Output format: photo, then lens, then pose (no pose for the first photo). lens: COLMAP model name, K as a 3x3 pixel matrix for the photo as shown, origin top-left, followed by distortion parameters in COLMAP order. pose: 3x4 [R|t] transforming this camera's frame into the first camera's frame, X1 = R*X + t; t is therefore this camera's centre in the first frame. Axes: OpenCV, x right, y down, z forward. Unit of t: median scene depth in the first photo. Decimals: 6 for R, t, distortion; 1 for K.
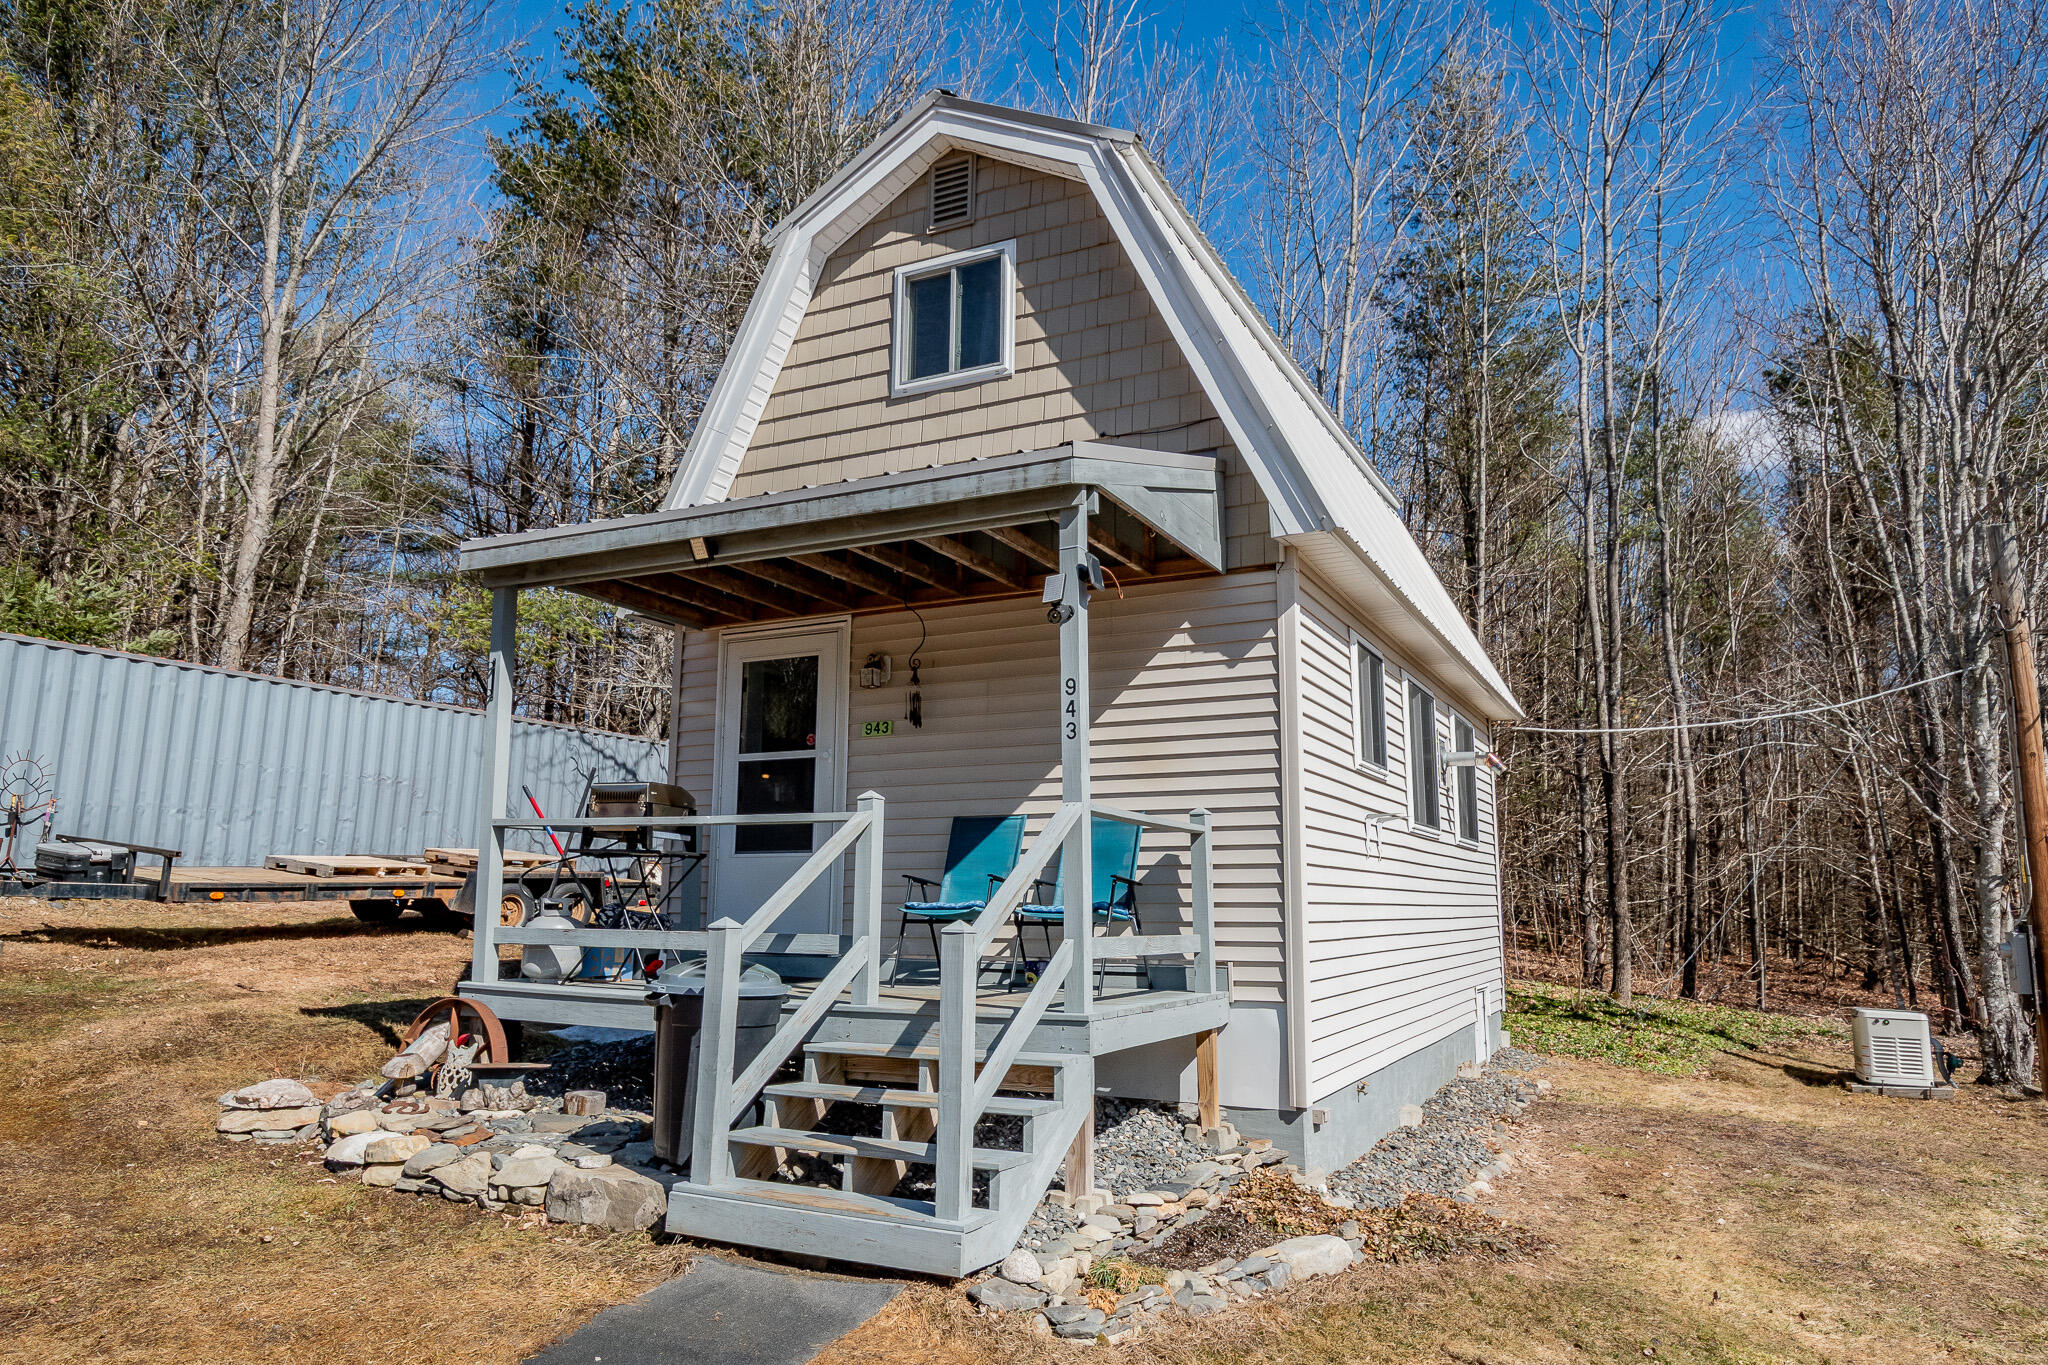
lens RADIAL K [[1296.8, 0, 1024.0], [0, 1296.8, 682.5], [0, 0, 1]] dist [0.019336, 0.000394]
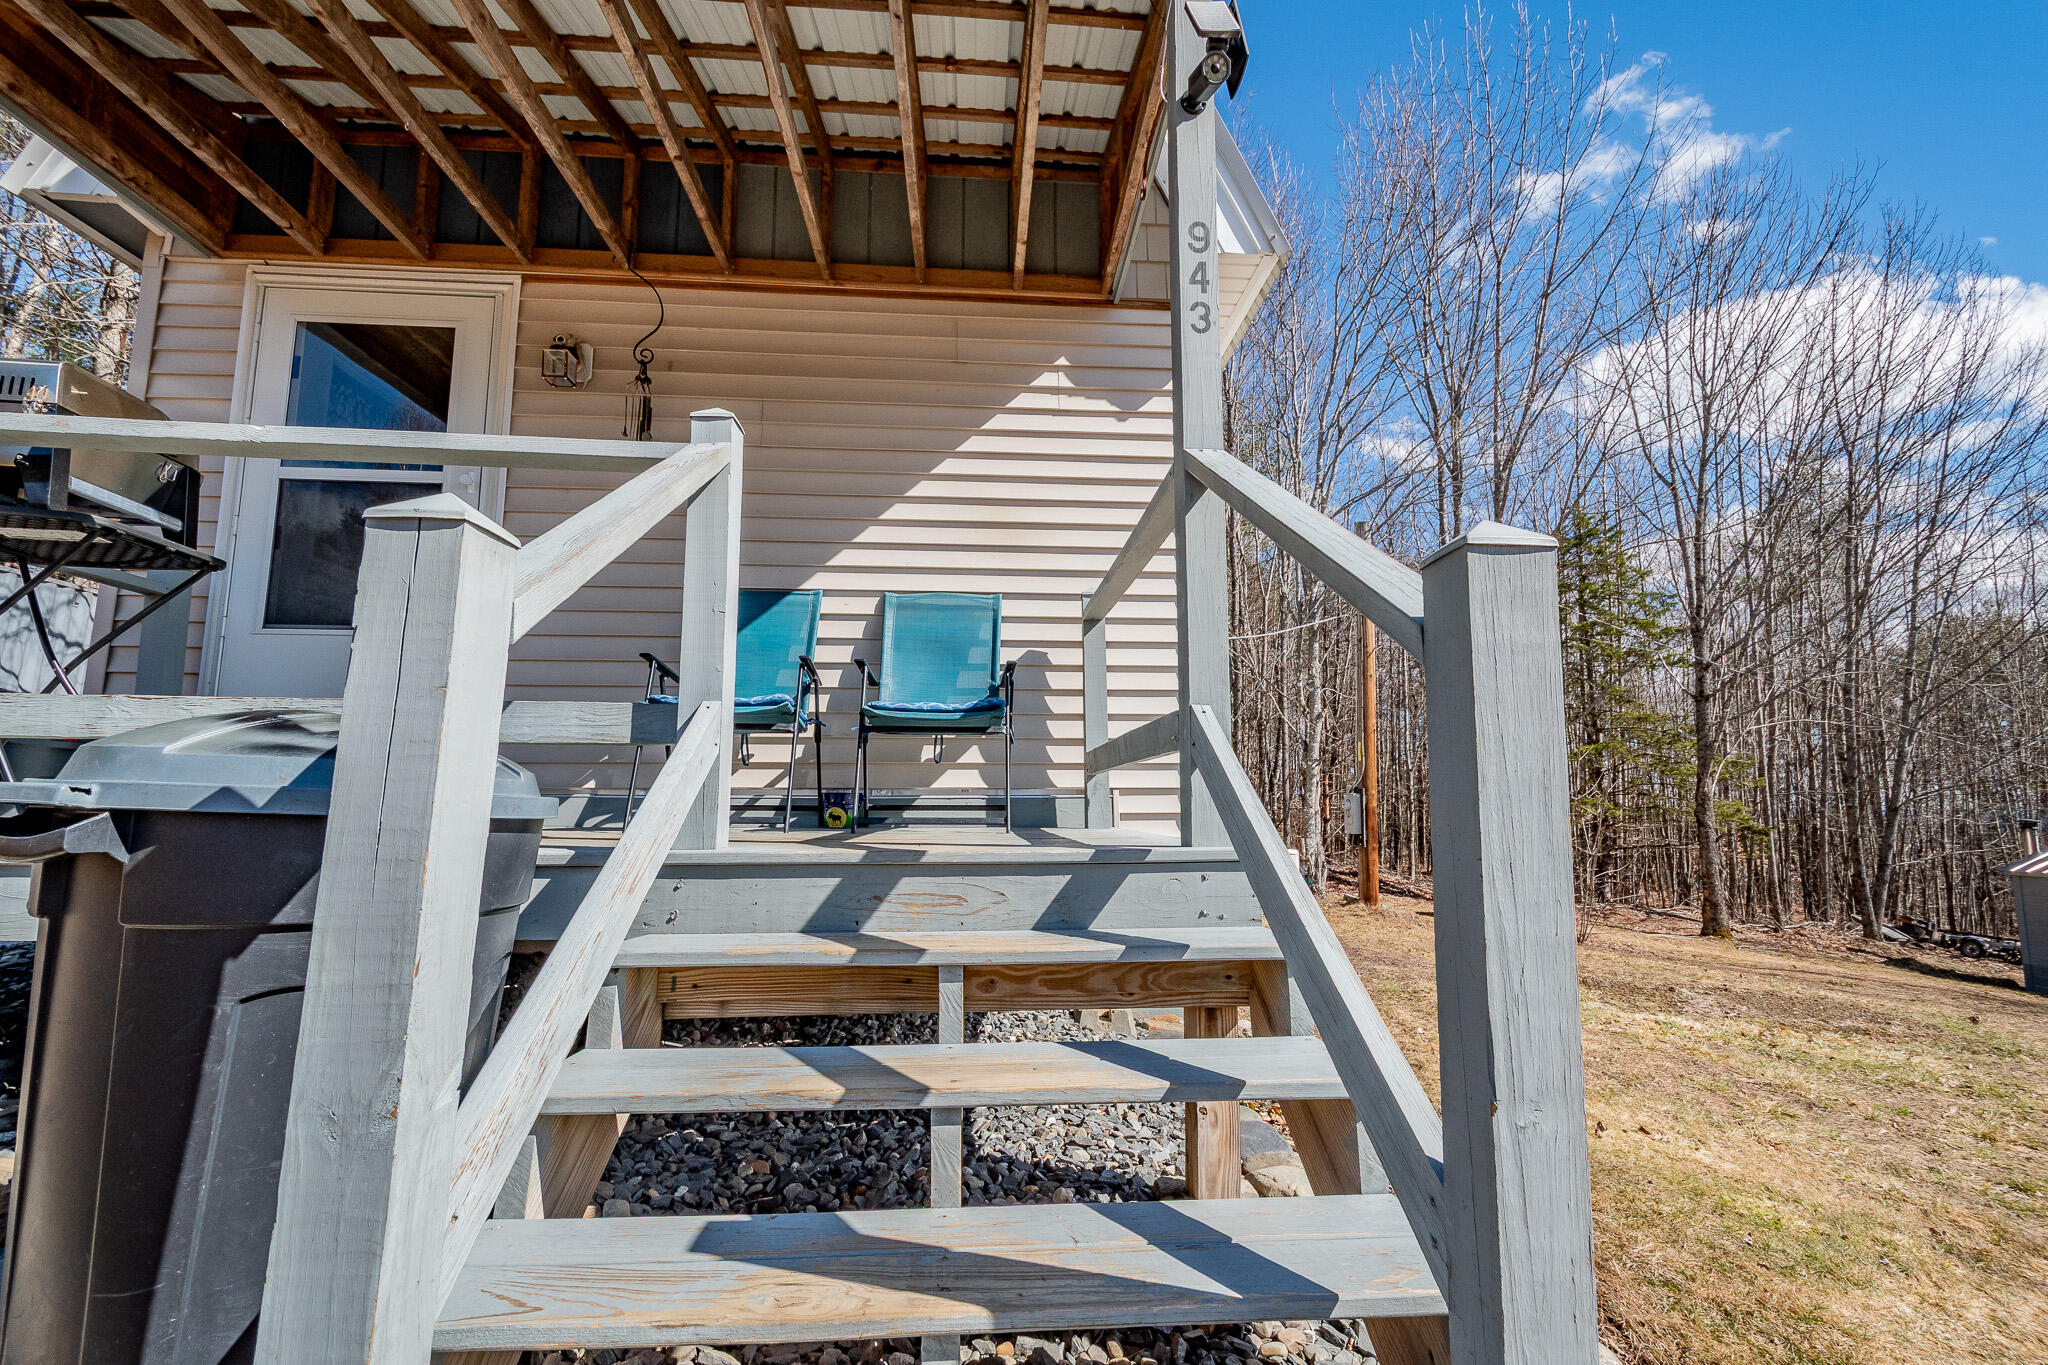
lens RADIAL K [[889.3, 0, 1028.6], [0, 889.3, 689.3], [0, 0, 1]] dist [0.005600, -0.000646]
pose [[0.857711, 0.064776, 0.510035, -0.132779], [-0.087593, 0.995939, 0.020814, 0.124877], [-0.506615, -0.062528, 0.859902, 0.481424]]
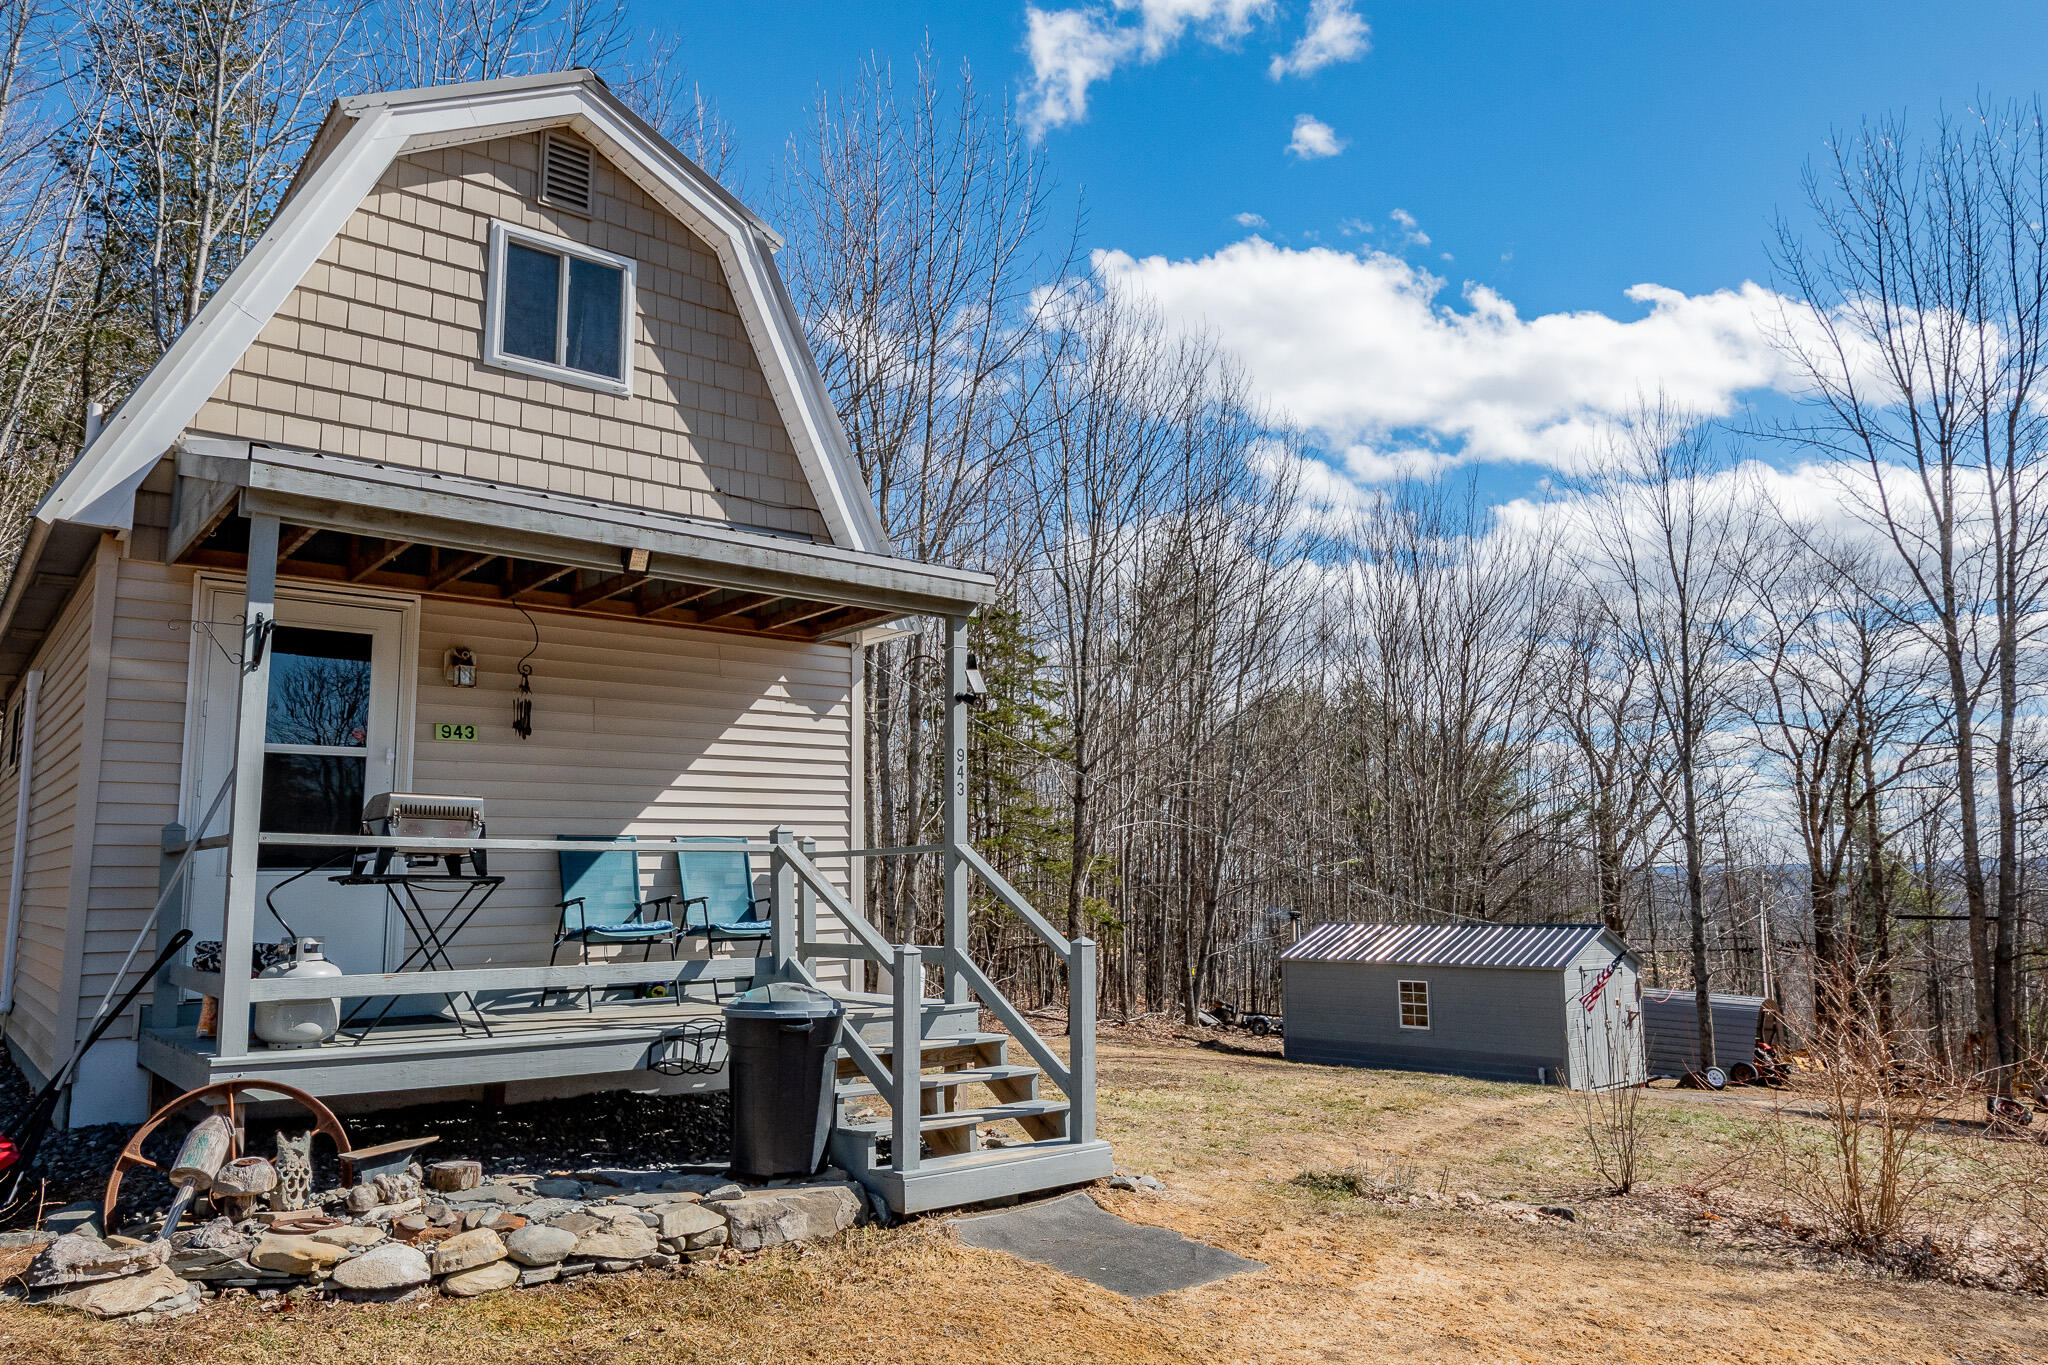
lens RADIAL K [[1386.7, 0, 1024.3], [0, 1386.7, 680.4], [0, 0, 1]] dist [0.002421, 0.004869]
pose [[0.401572, 0.120122, 0.907916, -0.821576], [-0.141399, 0.987606, -0.068124, 0.010016], [-0.904846, -0.101022, 0.413580, 0.251392]]
